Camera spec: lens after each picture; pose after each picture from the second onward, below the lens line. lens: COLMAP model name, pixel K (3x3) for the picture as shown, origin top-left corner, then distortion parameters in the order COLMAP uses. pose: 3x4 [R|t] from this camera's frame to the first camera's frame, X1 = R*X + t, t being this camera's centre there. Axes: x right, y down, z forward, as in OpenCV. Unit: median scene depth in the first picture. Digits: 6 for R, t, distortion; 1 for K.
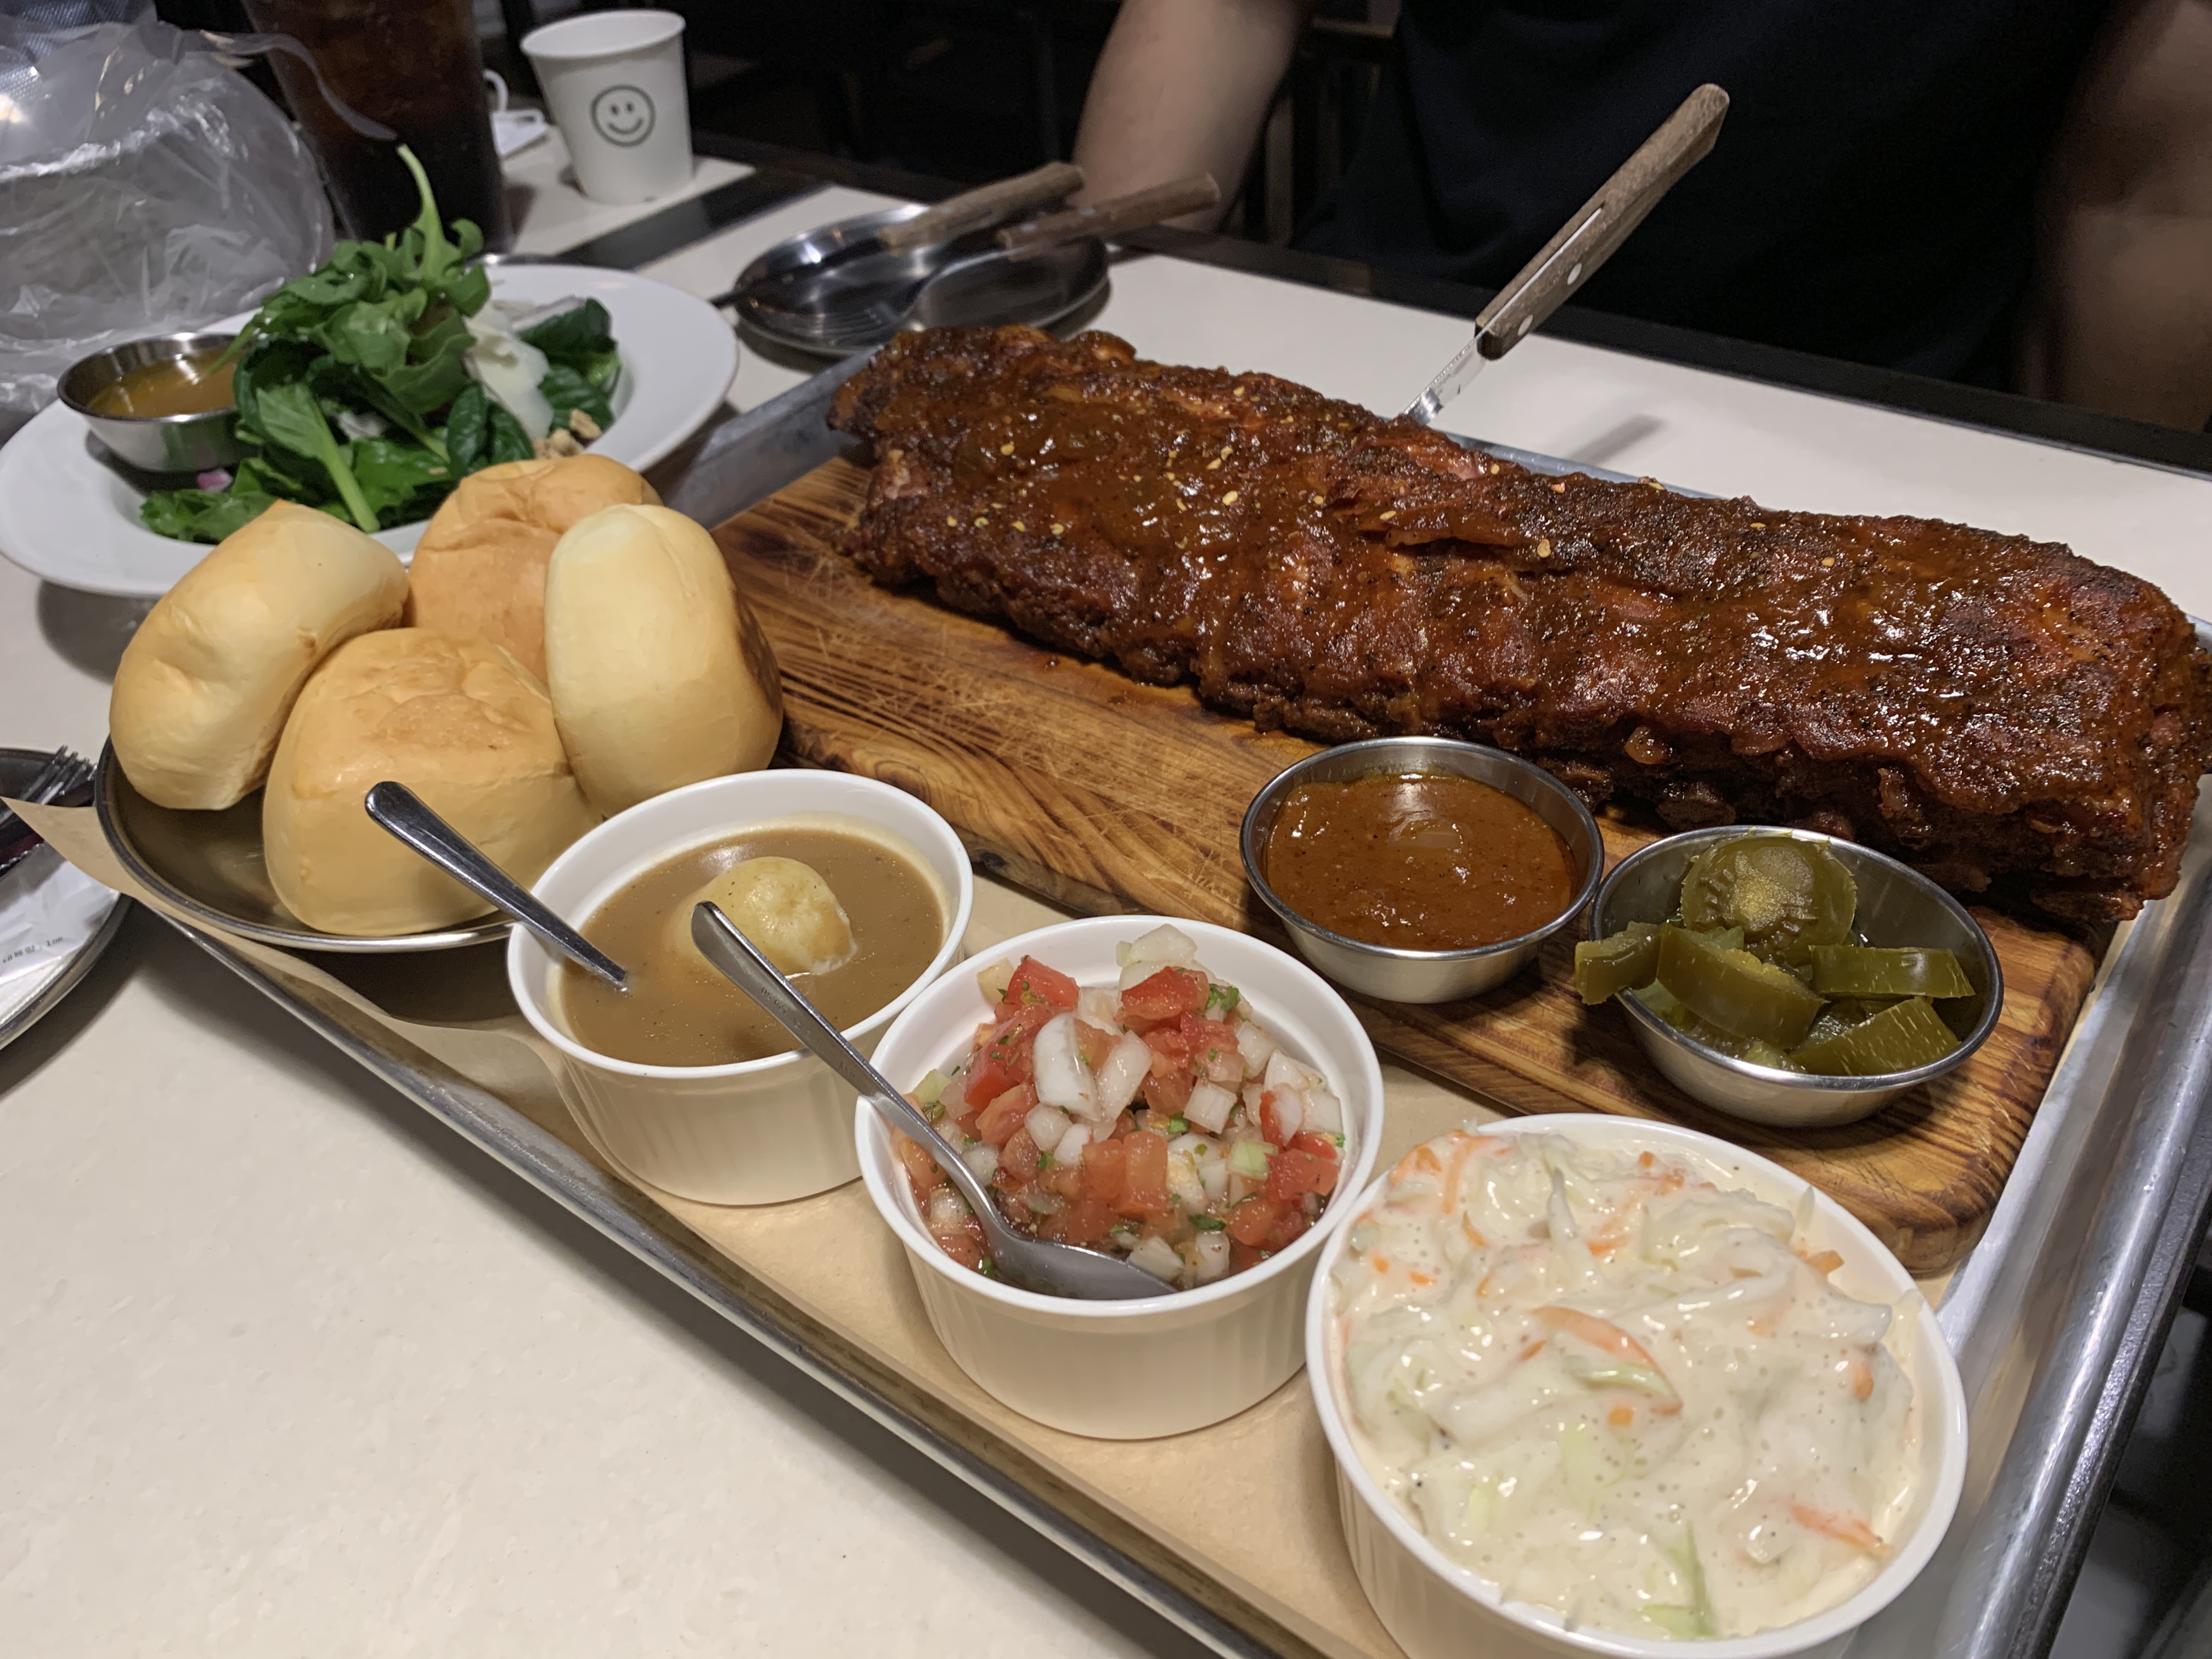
lens RADIAL K [[1706.5, 0, 1077.5], [0, 1706.5, 824.3], [0, 0, 1]] dist [0.136791, -0.249338]
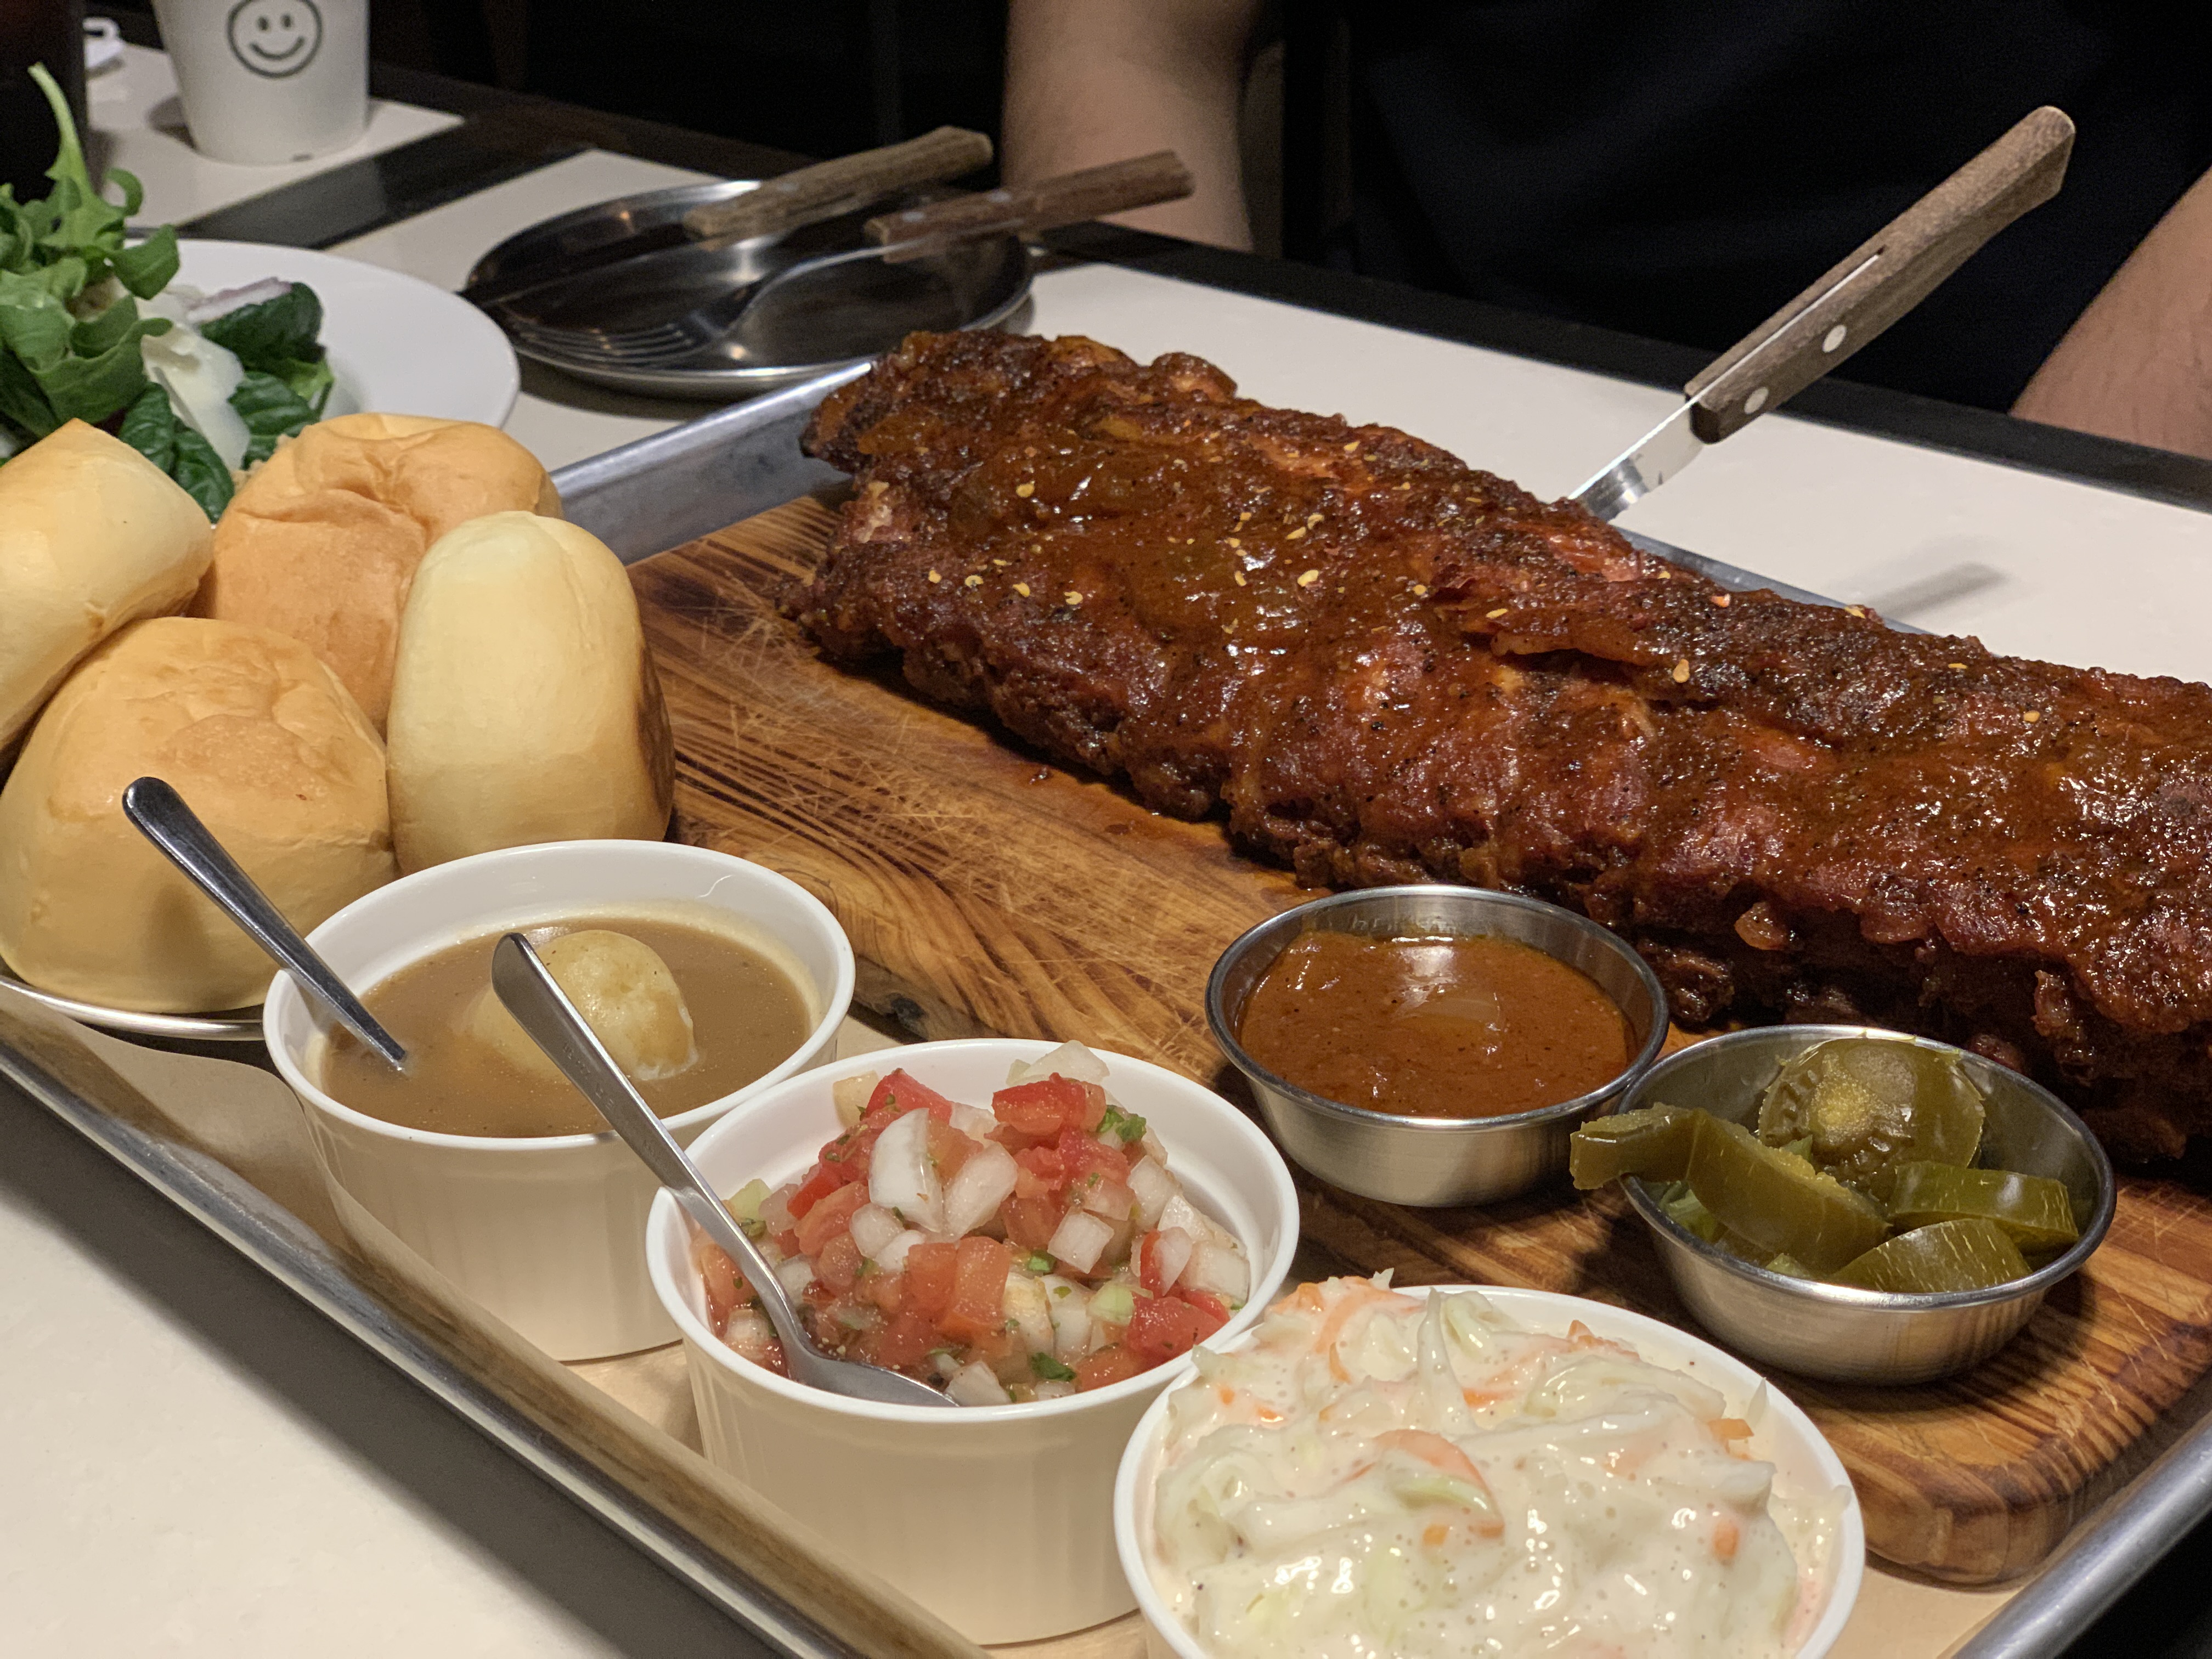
lens RADIAL K [[3376.1, 0, 1074.4], [0, 3376.1, 796.0], [0, 0, 1]] dist [-0.338818, 4.621826]
pose [[0.990155, 0.108668, -0.088229, 0.134468], [-0.121865, 0.979329, -0.161445, 0.151394], [0.068861, 0.170607, 0.982930, -0.417140]]
